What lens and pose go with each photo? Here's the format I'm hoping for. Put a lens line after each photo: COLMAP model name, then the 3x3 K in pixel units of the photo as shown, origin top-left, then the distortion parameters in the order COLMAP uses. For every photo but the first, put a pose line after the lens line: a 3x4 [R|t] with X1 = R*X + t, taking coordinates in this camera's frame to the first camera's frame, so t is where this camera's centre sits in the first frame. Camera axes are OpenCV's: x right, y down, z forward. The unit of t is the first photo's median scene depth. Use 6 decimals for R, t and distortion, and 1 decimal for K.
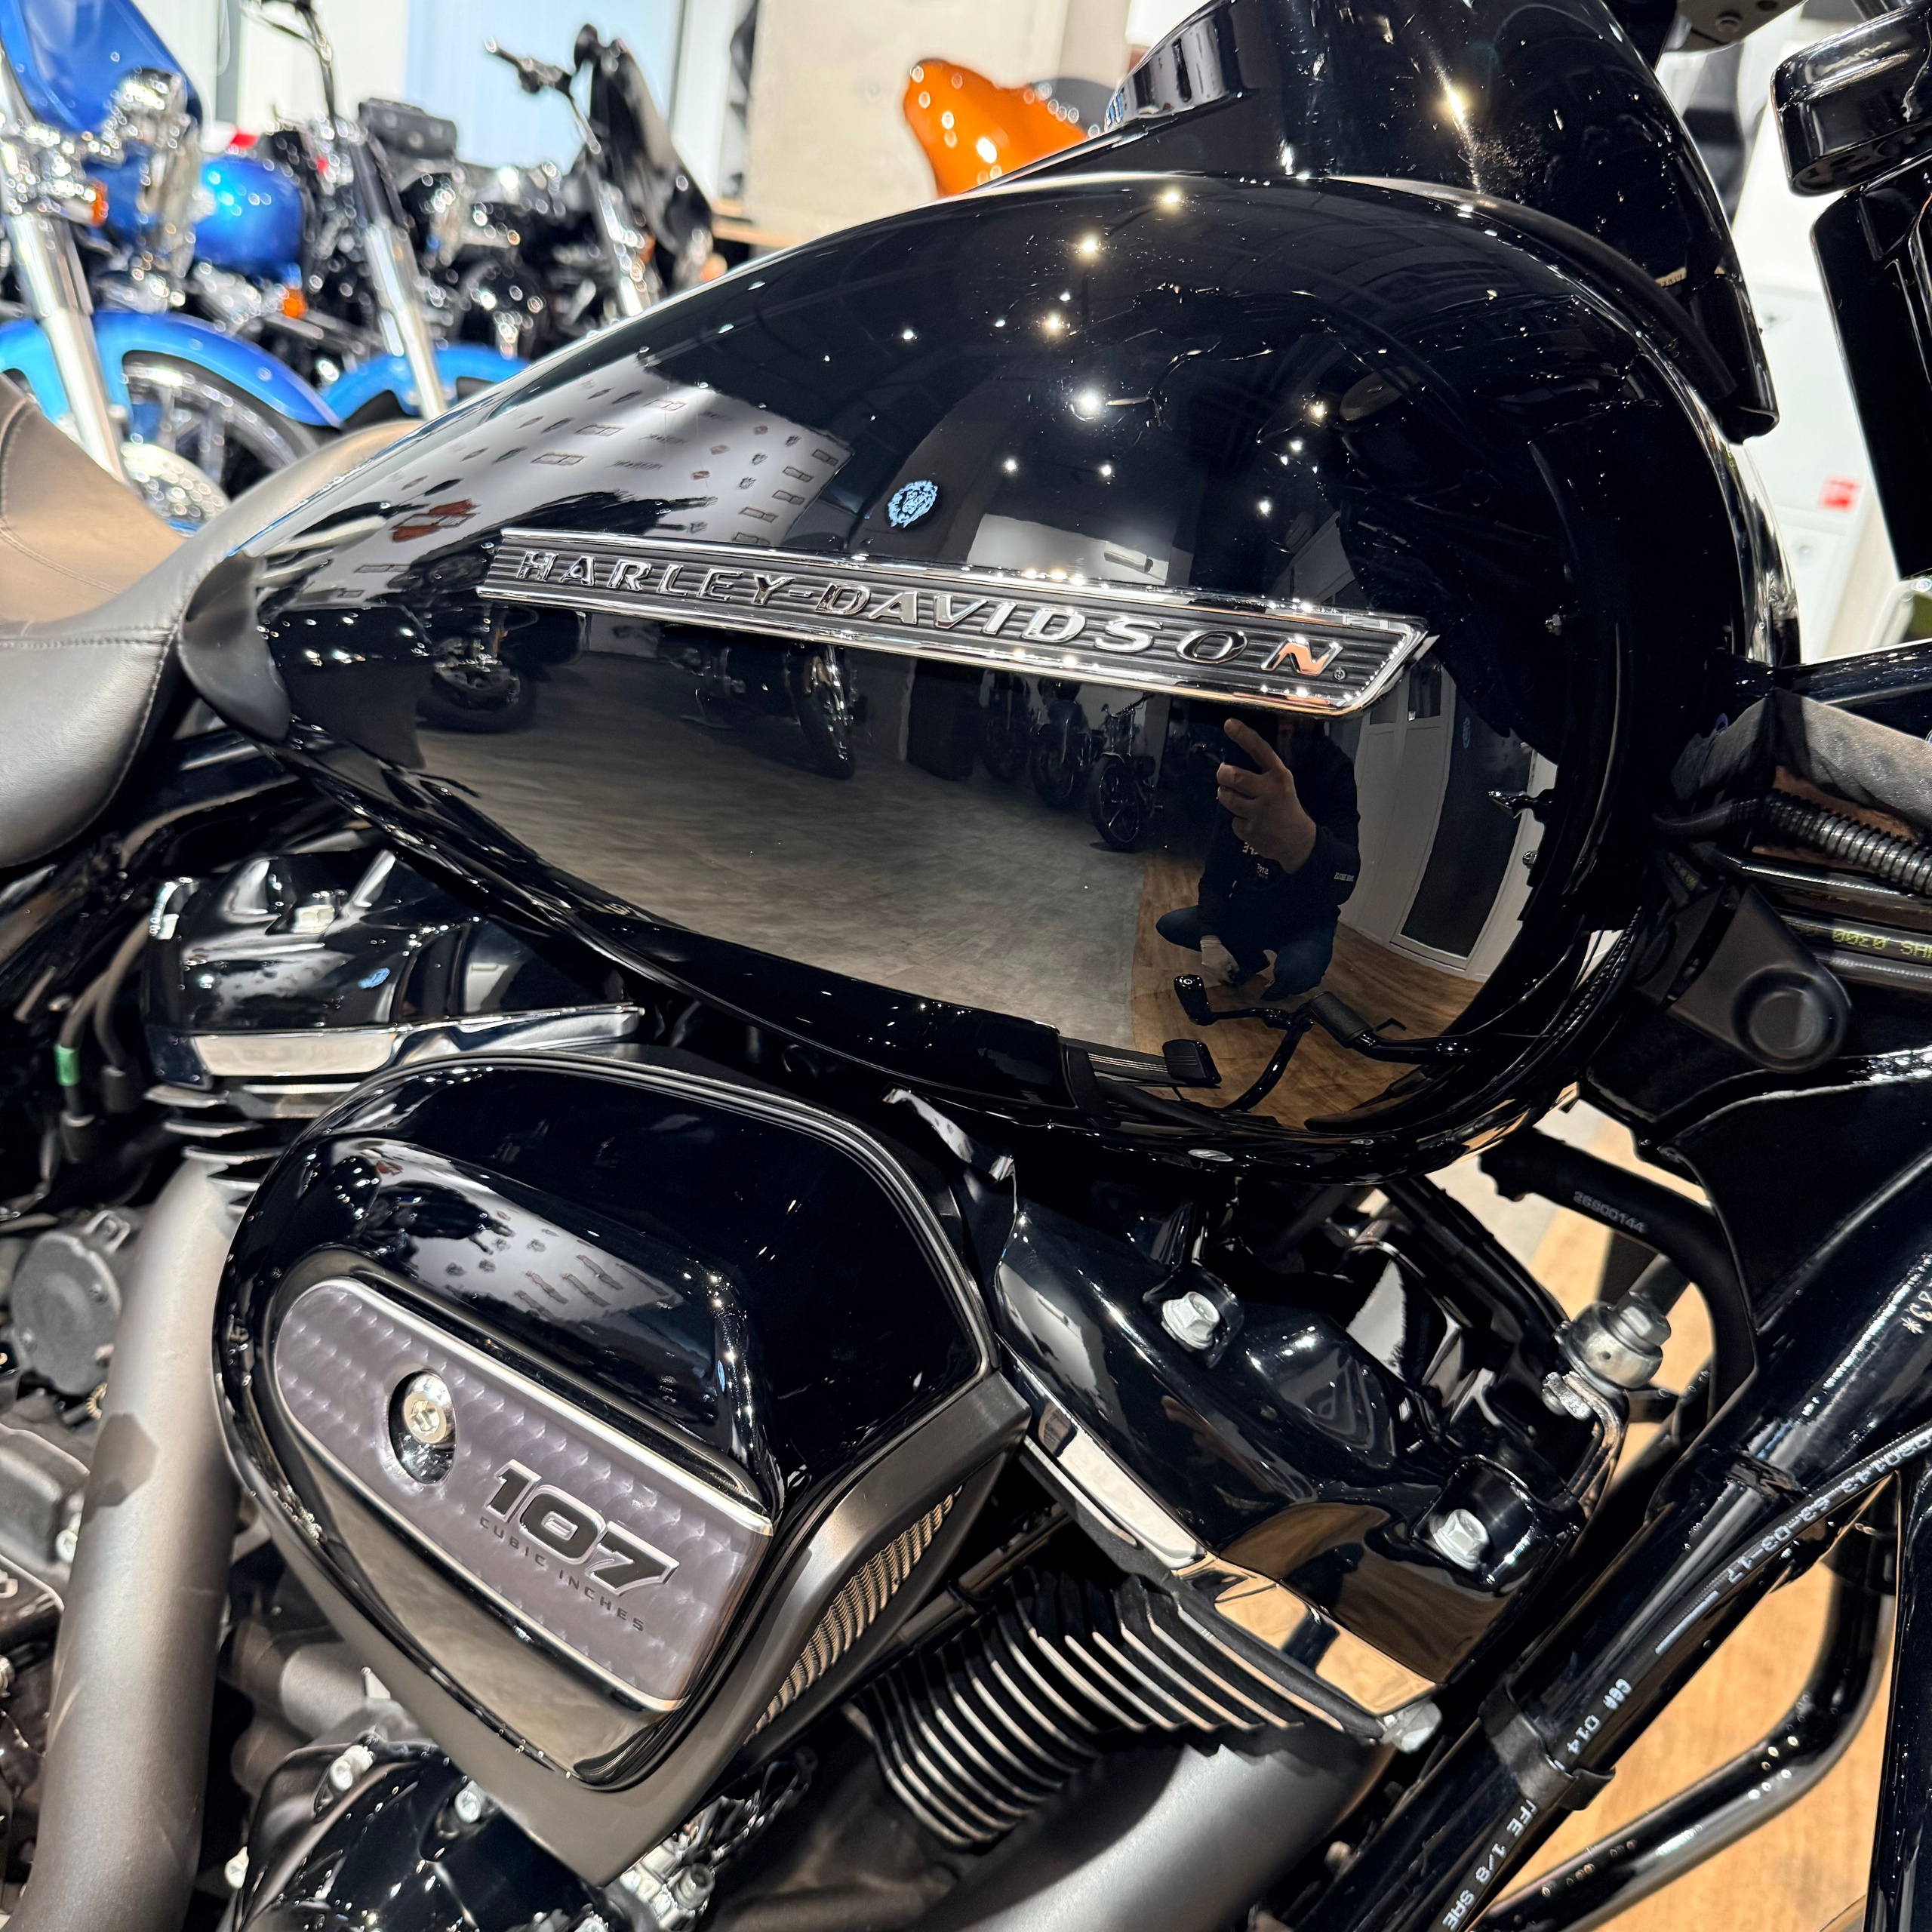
lens RADIAL K [[1841.3, 0, 971.5], [0, 1841.3, 962.8], [0, 0, 1]] dist [-0.002845, -0.015886]
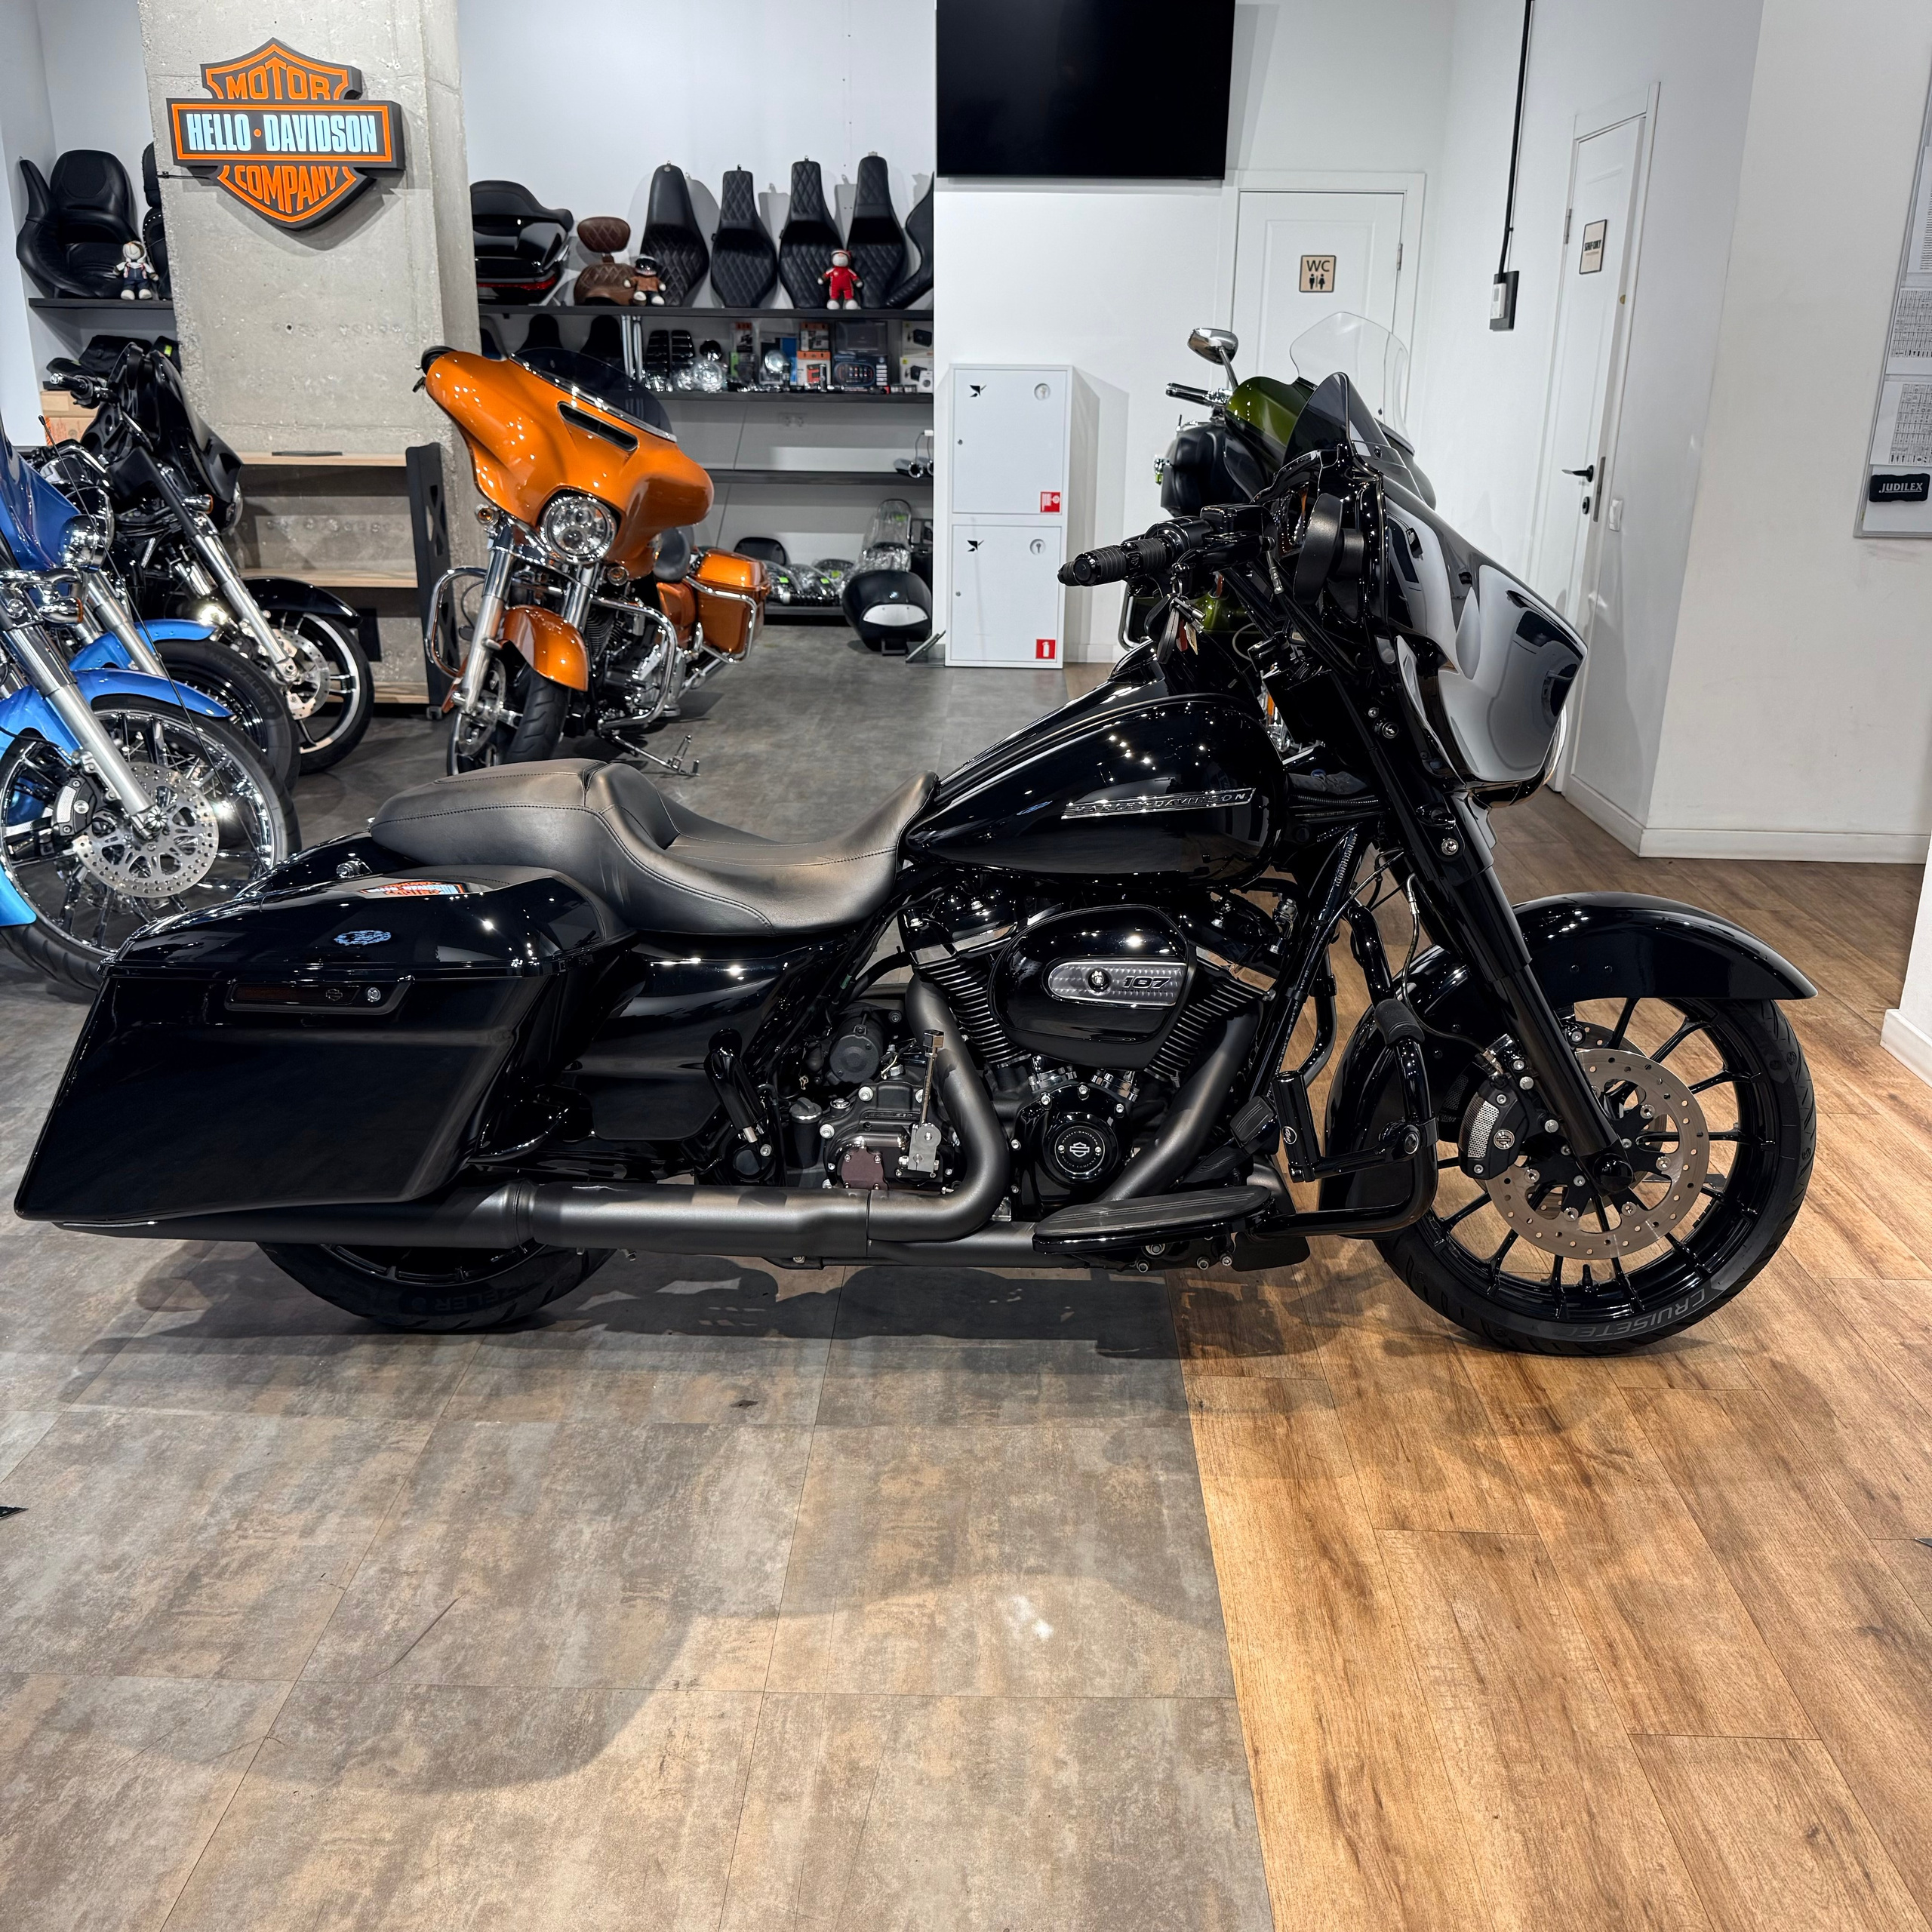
lens RADIAL K [[1786.9, 0, 966.6], [0, 1786.9, 970.3], [0, 0, 1]] dist [0.158131, -0.339482]
pose [[0.893578, -0.277822, 0.352610, -0.399780], [0.271465, 0.960011, 0.068455, -0.035690], [-0.357528, 0.034552, 0.933263, -0.586926]]
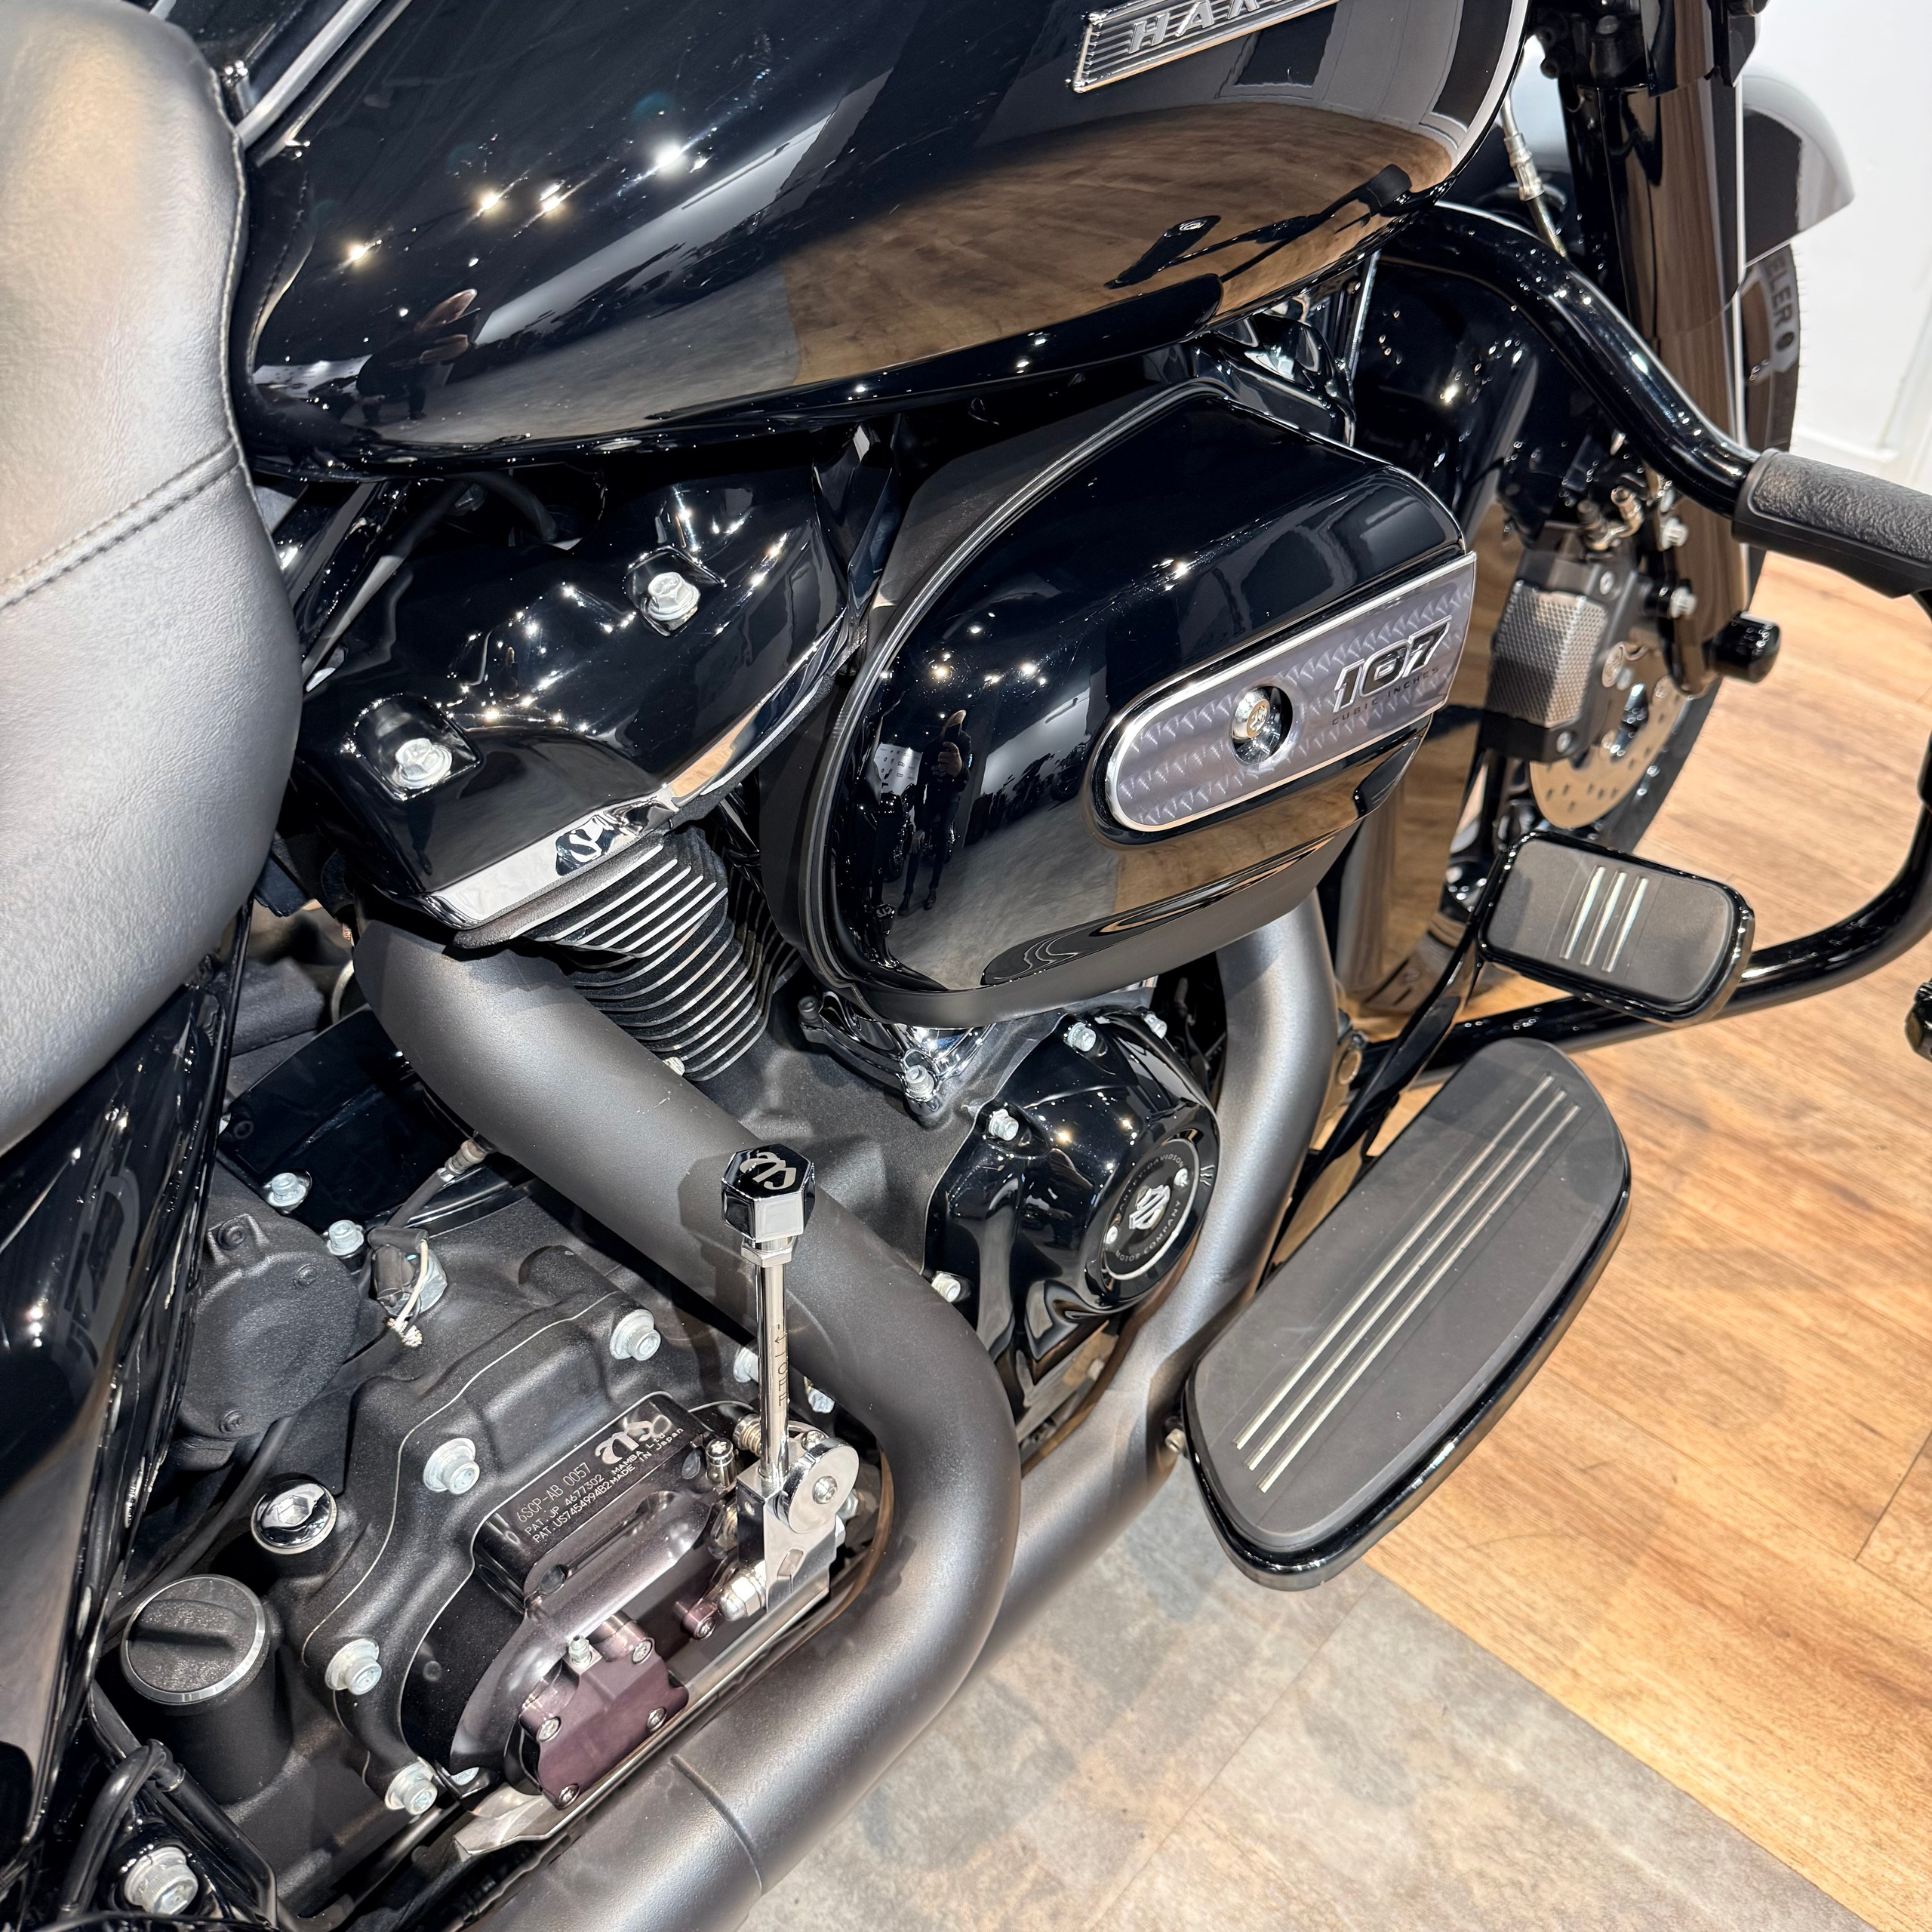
lens RADIAL K [[1825.8, 0, 966.5], [0, 1825.8, 984.0], [0, 0, 1]] dist [0.105391, -0.241606]
pose [[0.261256, -0.732953, 0.628112, -0.230891], [0.329788, 0.679332, 0.655551, -0.098670], [-0.907185, 0.035877, 0.419199, 0.109011]]
